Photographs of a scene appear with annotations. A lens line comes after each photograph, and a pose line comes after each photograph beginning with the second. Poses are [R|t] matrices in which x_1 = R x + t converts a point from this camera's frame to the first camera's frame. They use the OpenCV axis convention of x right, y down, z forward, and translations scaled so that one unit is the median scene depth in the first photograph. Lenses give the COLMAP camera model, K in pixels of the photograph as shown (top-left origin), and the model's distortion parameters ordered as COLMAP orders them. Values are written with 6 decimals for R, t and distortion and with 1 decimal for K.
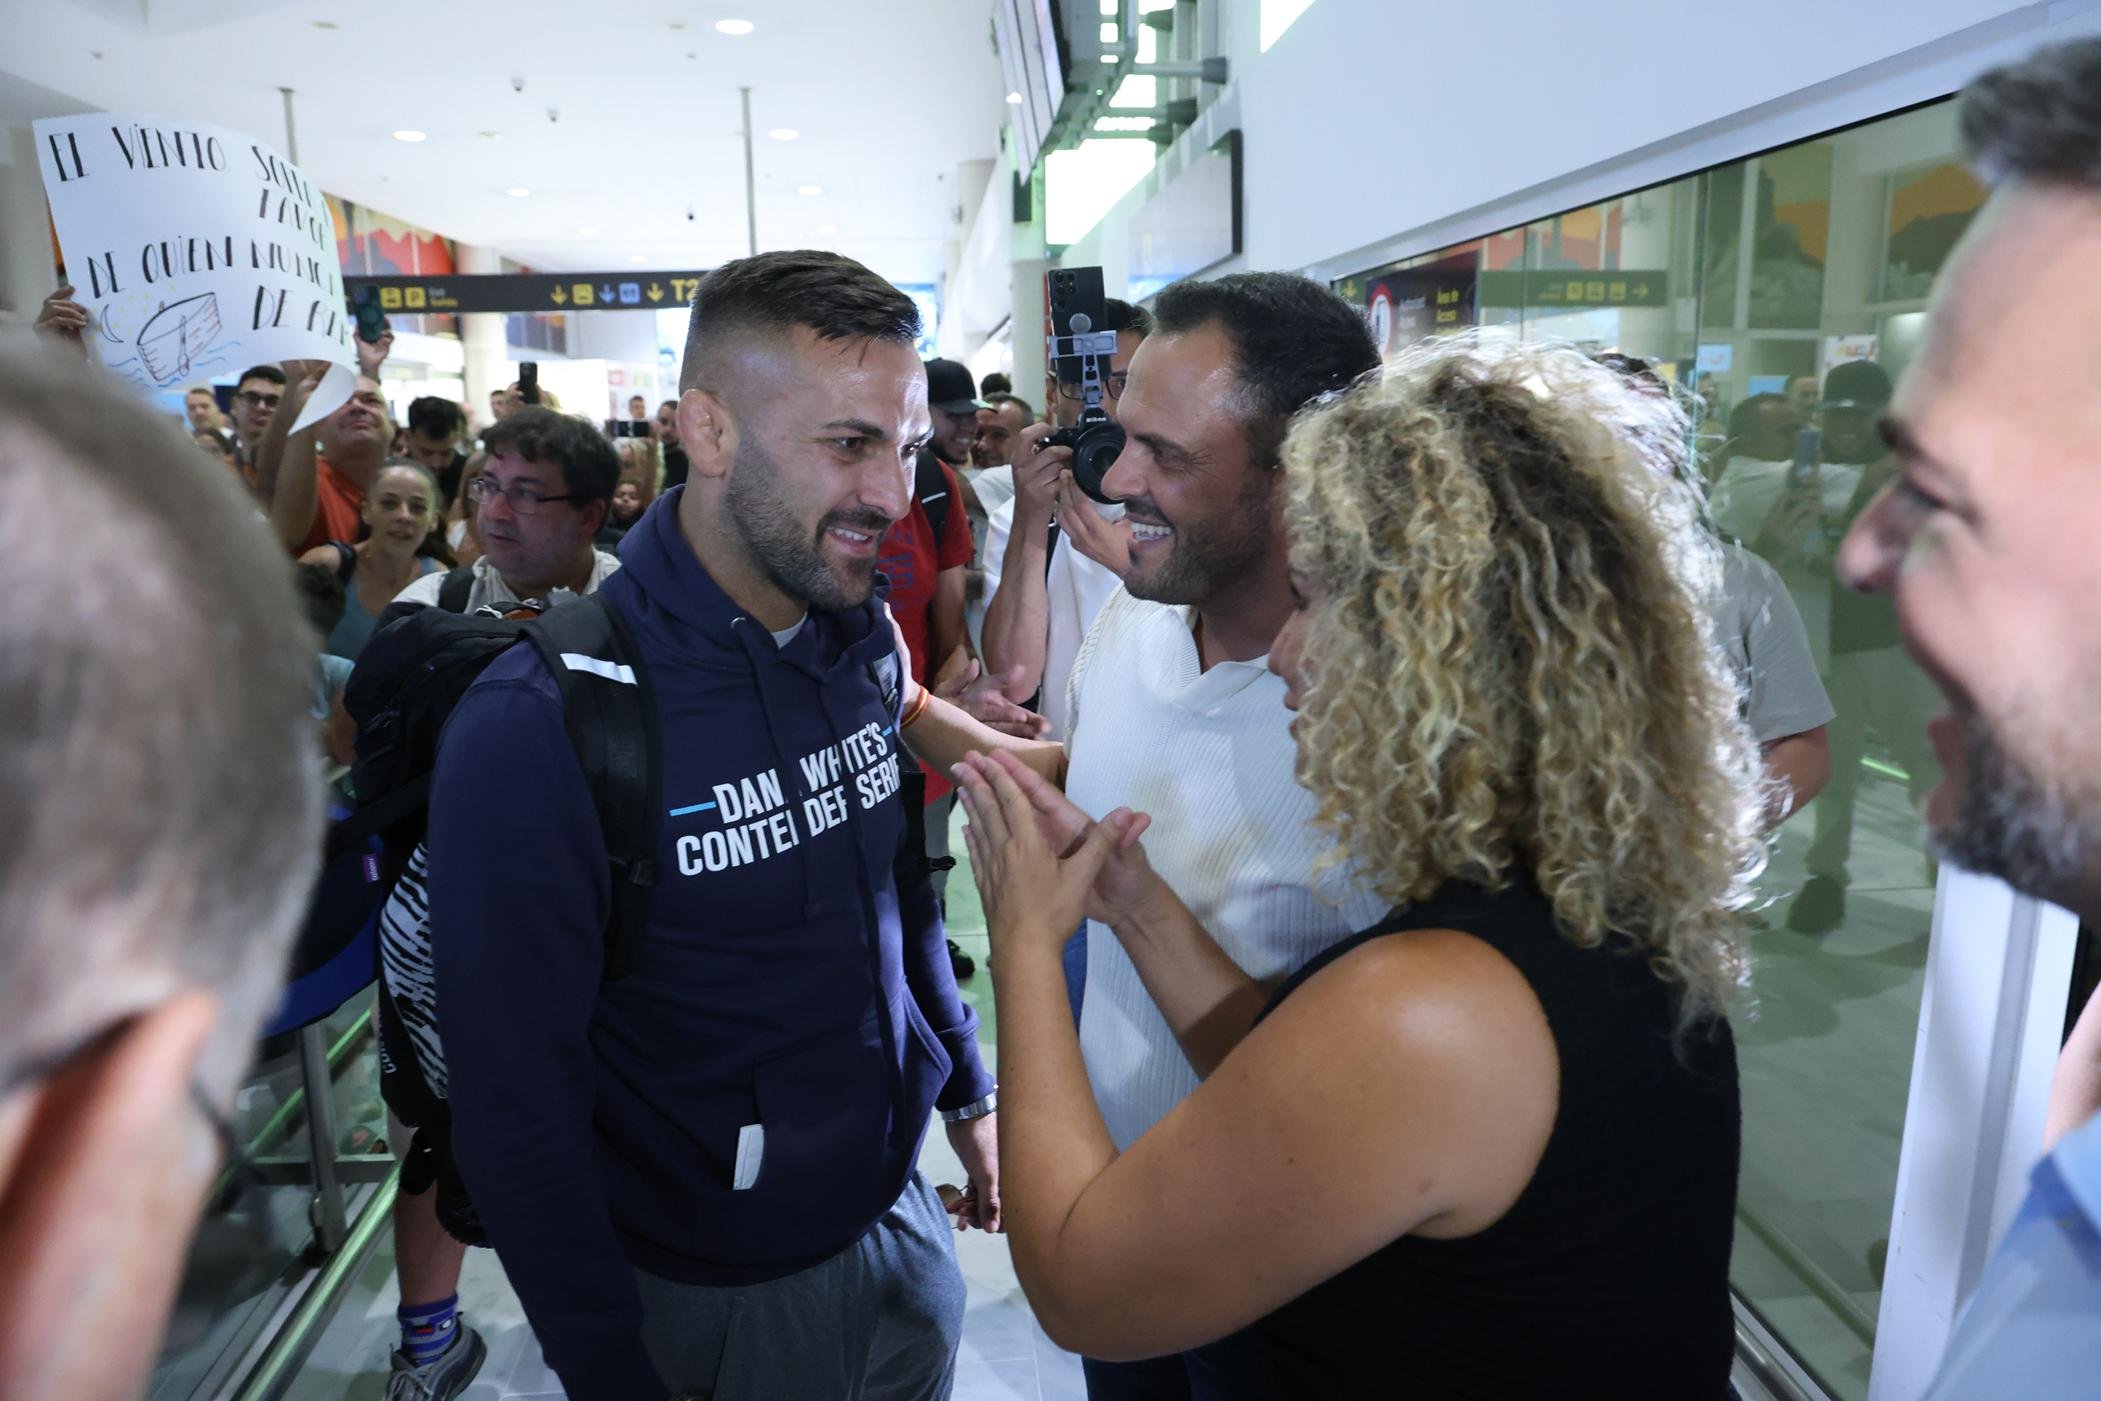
lens RADIAL K [[1445.5, 0, 1062.4], [0, 1445.5, 706.8], [0, 0, 1]] dist [-0.104746, 0.078193]
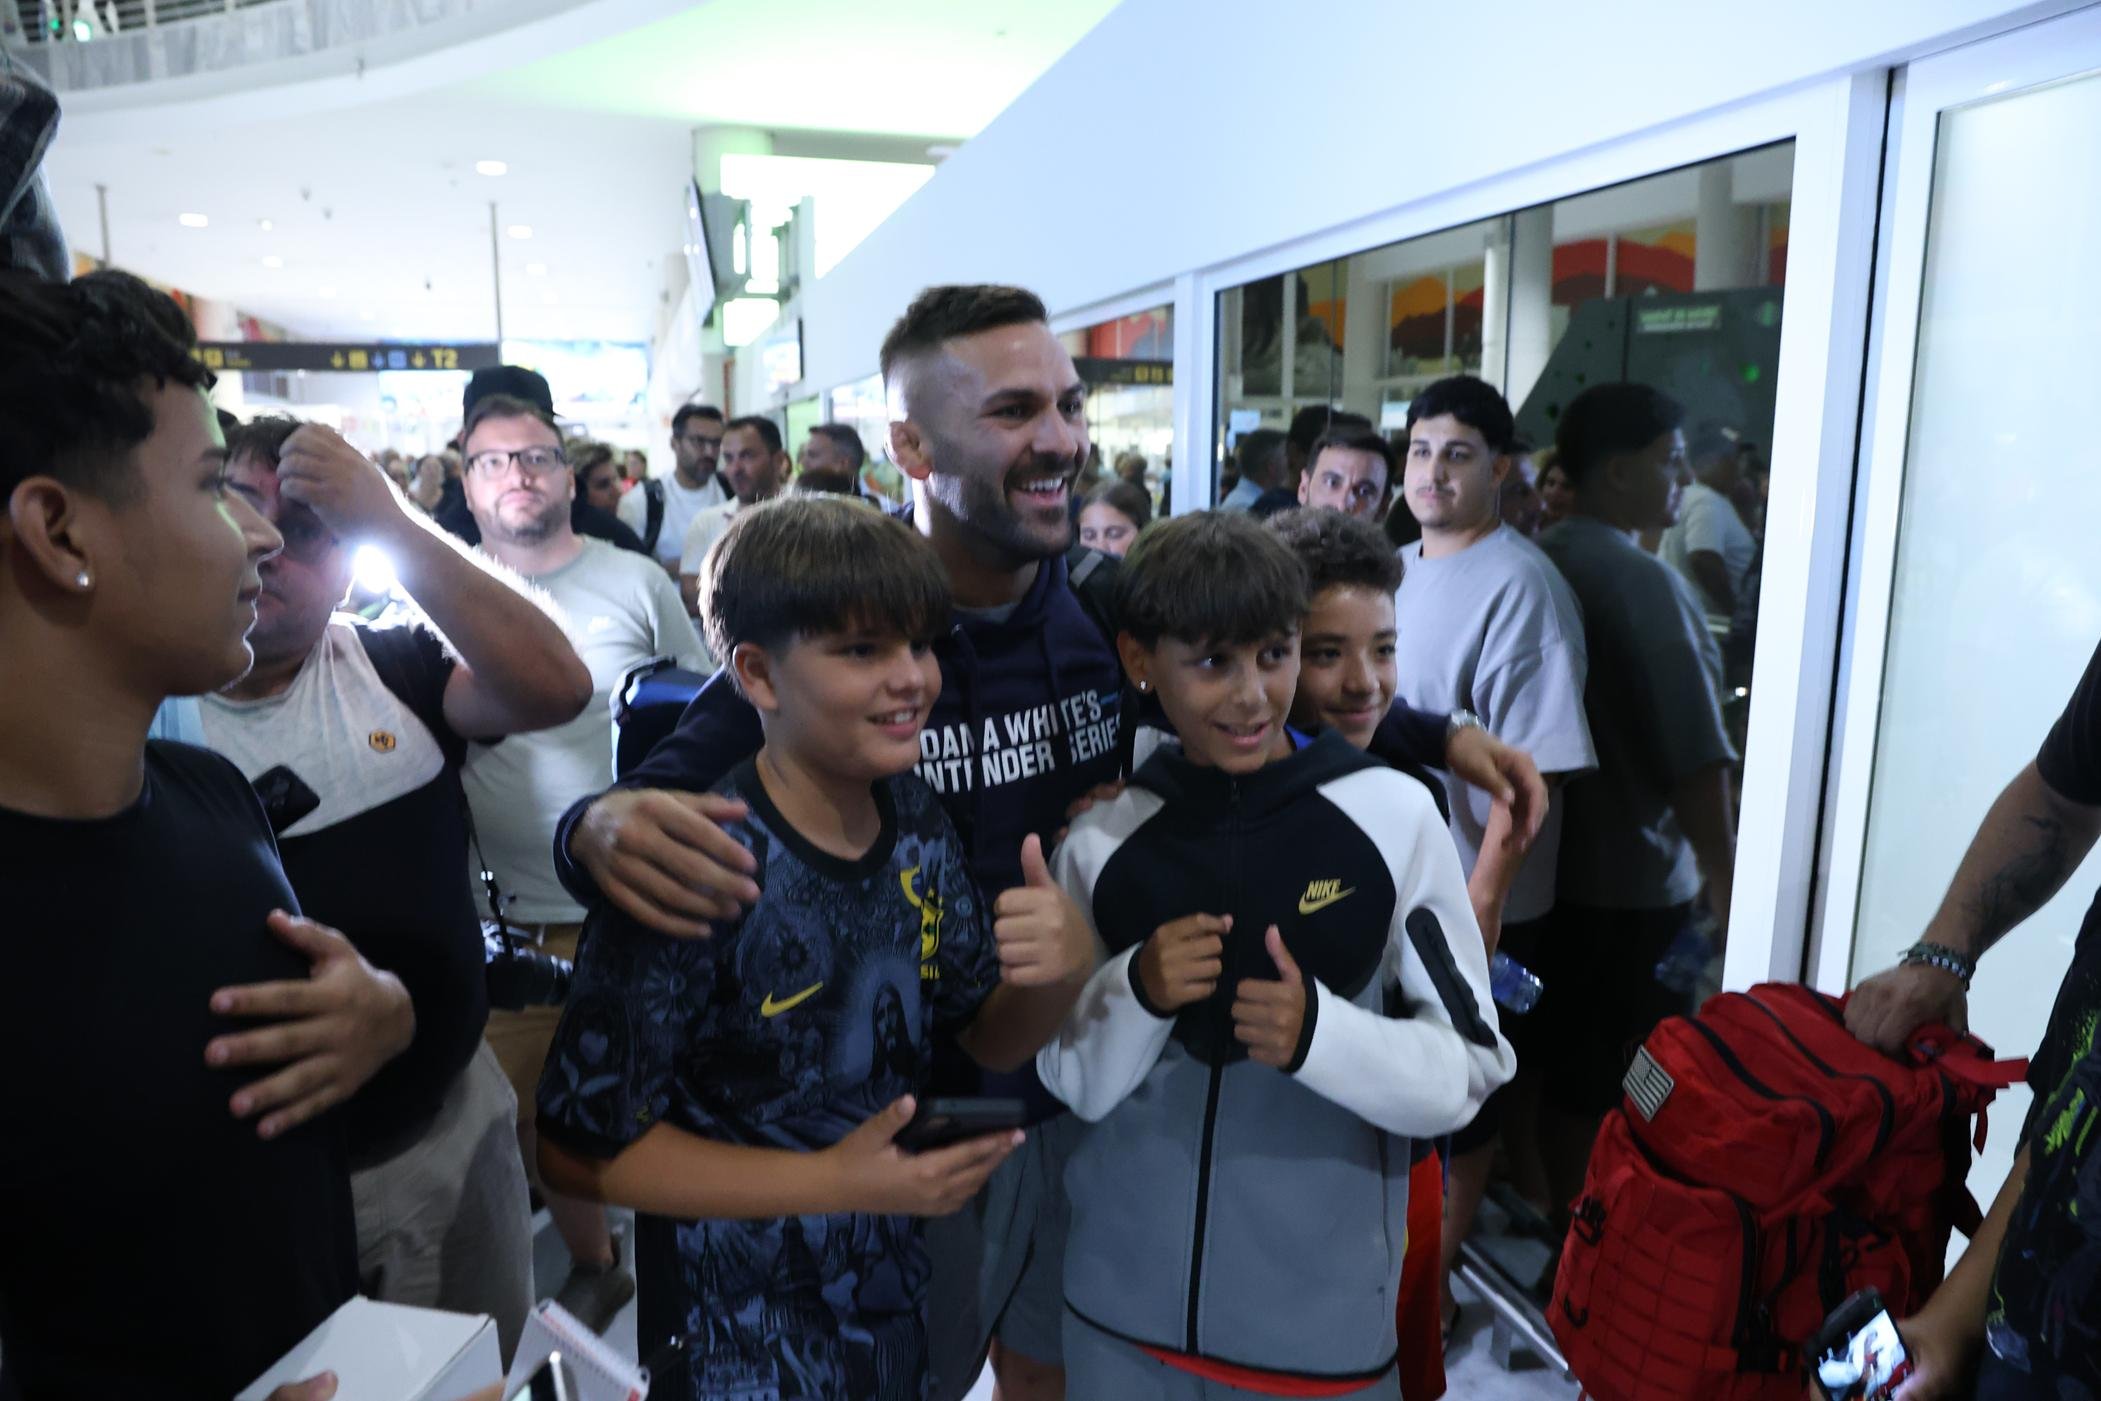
lens RADIAL K [[1458.8, 0, 1044.2], [0, 1458.8, 690.5], [0, 0, 1]] dist [-0.071289, 0.057314]
pose [[0.984033, -0.015968, 0.177269, 0.028181], [0.024208, 0.998720, -0.044416, 0.071240], [-0.176333, 0.047998, 0.983160, -0.335133]]
